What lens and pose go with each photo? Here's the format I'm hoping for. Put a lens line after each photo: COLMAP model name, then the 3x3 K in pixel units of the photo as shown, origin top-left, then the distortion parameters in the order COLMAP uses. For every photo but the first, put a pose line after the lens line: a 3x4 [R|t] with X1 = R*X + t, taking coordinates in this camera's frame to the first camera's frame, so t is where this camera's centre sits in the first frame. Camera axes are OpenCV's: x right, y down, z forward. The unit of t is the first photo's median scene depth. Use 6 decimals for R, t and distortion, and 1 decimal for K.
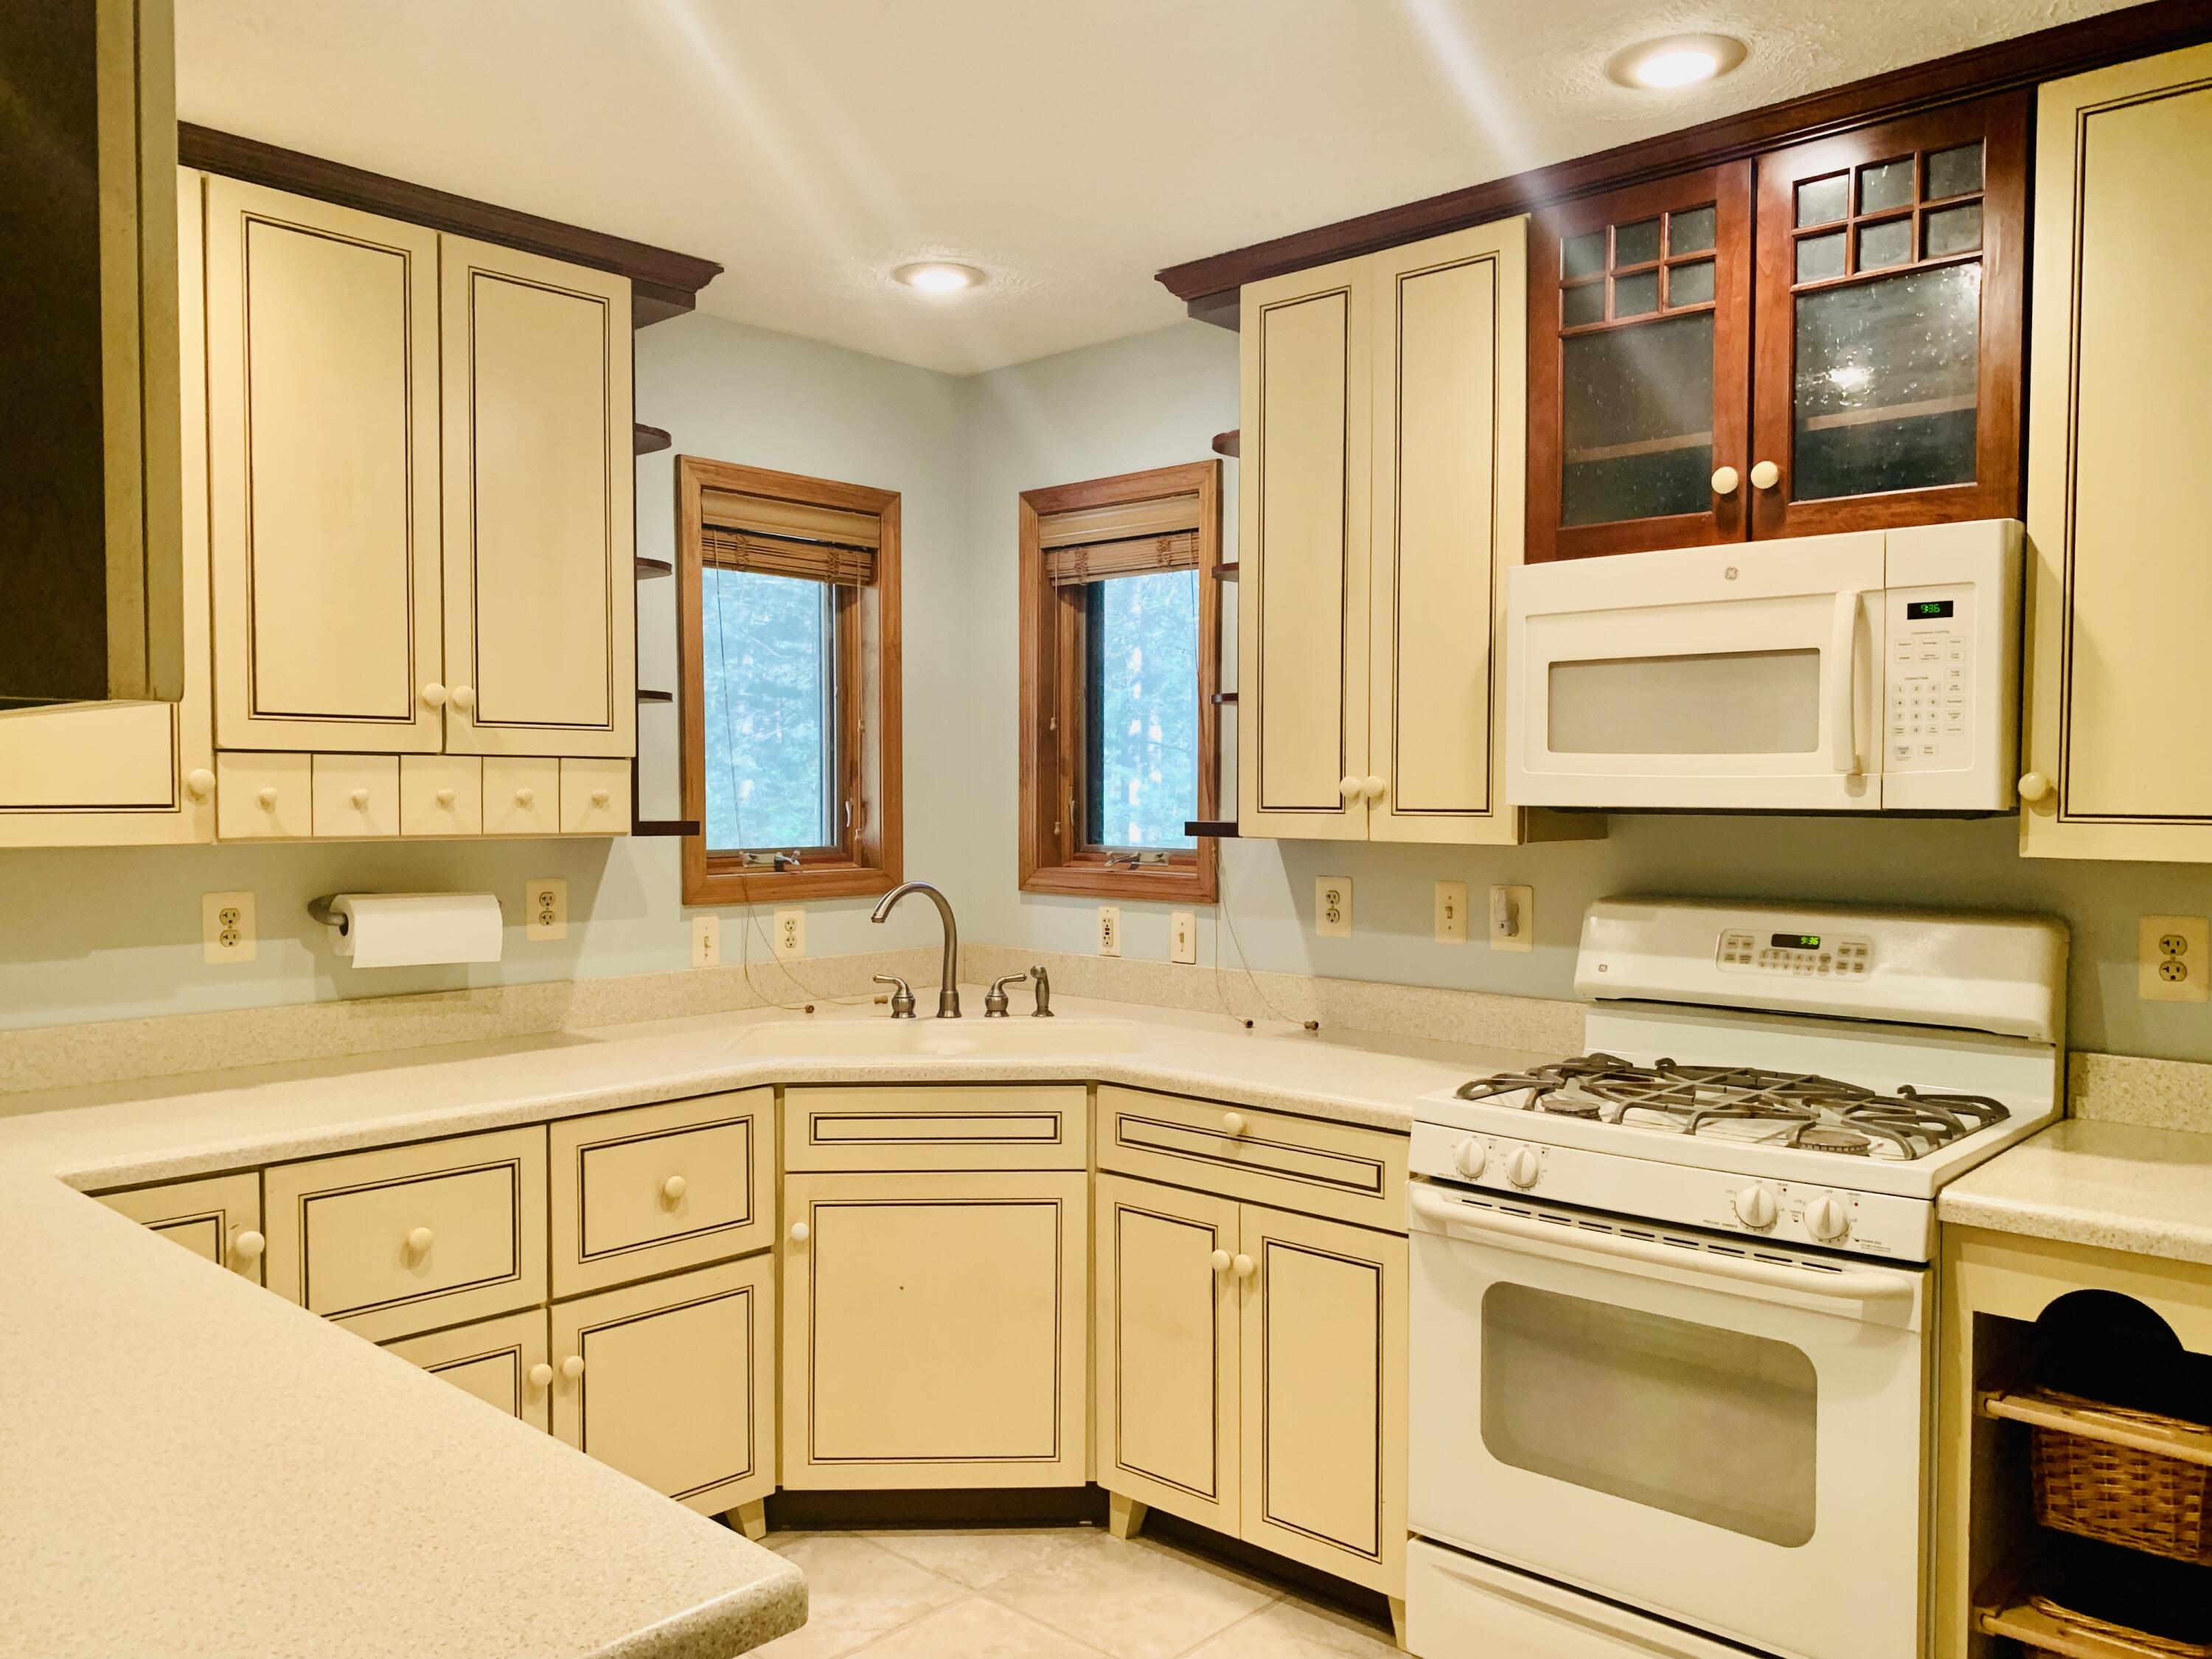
lens RADIAL K [[1704.9, 0, 1104.8], [0, 1704.9, 837.9], [0, 0, 1]] dist [0.114139, -0.164392]
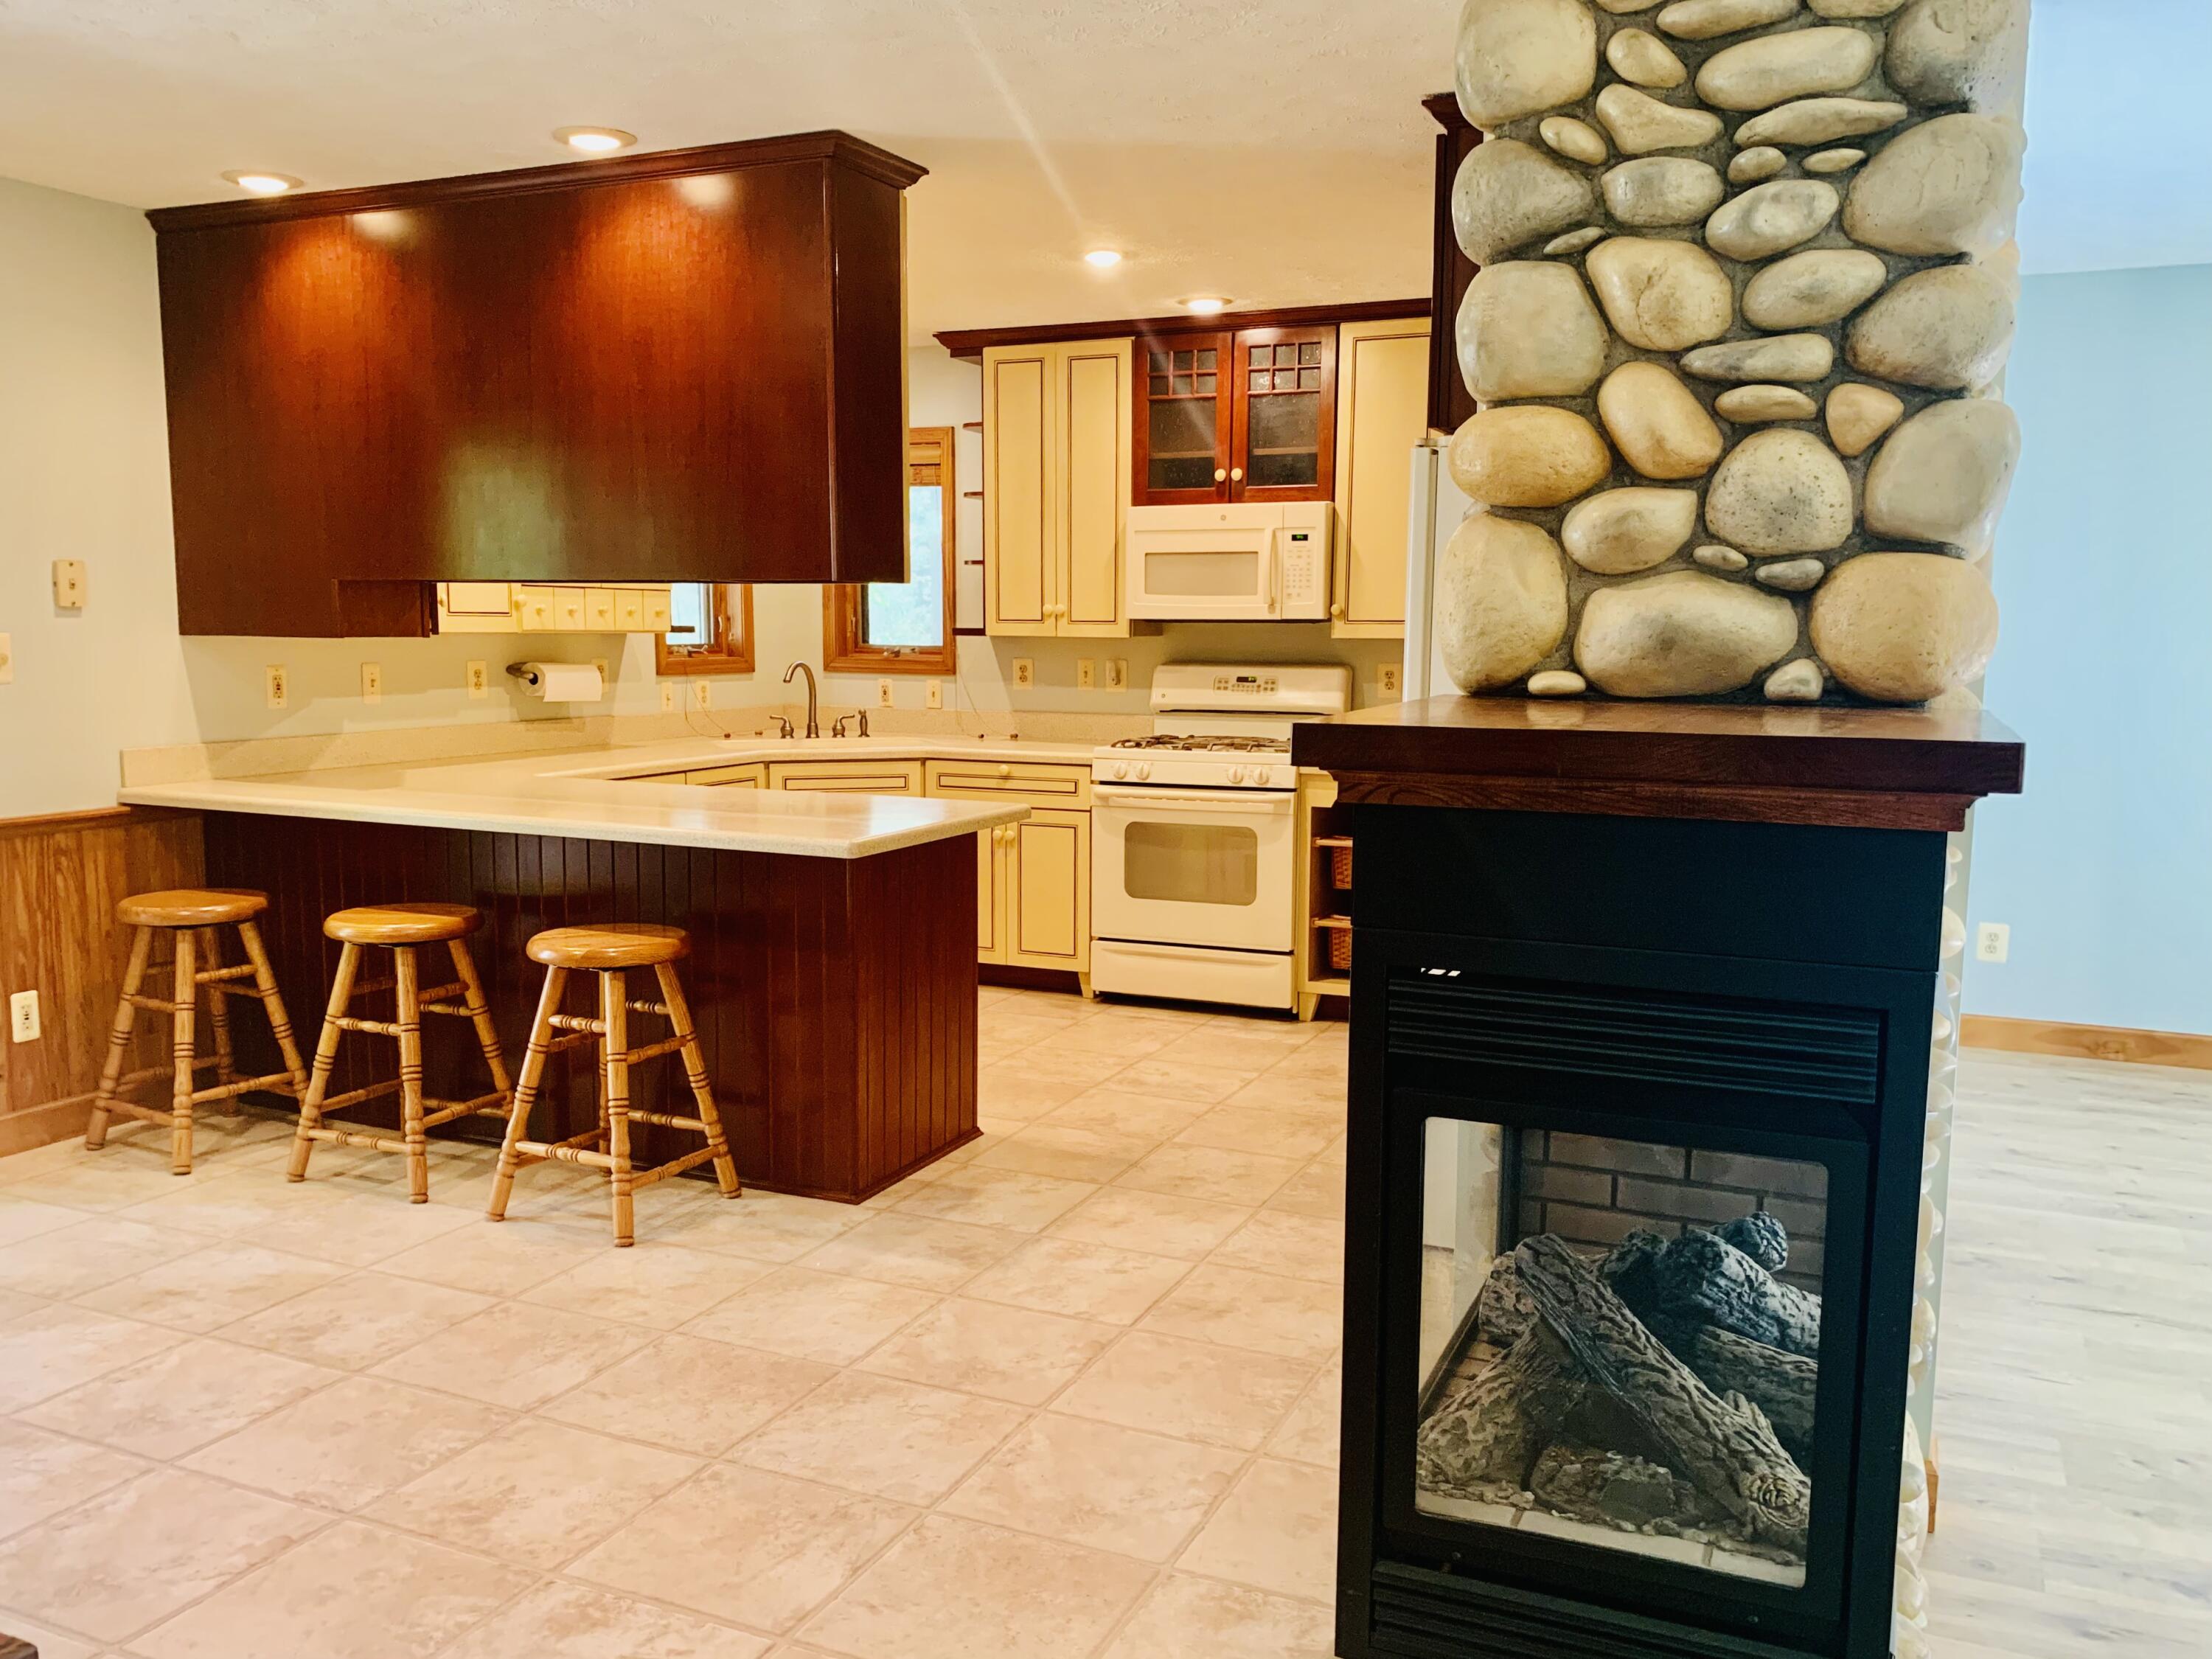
lens RADIAL K [[1781.6, 0, 1115.0], [0, 1781.6, 861.7], [0, 0, 1]] dist [0.153257, -0.221242]
pose [[0.946402, -0.040812, 0.320401, -0.469690], [0.006691, 0.994249, 0.106881, 0.041149], [-0.322921, -0.099009, 0.941233, -1.049527]]
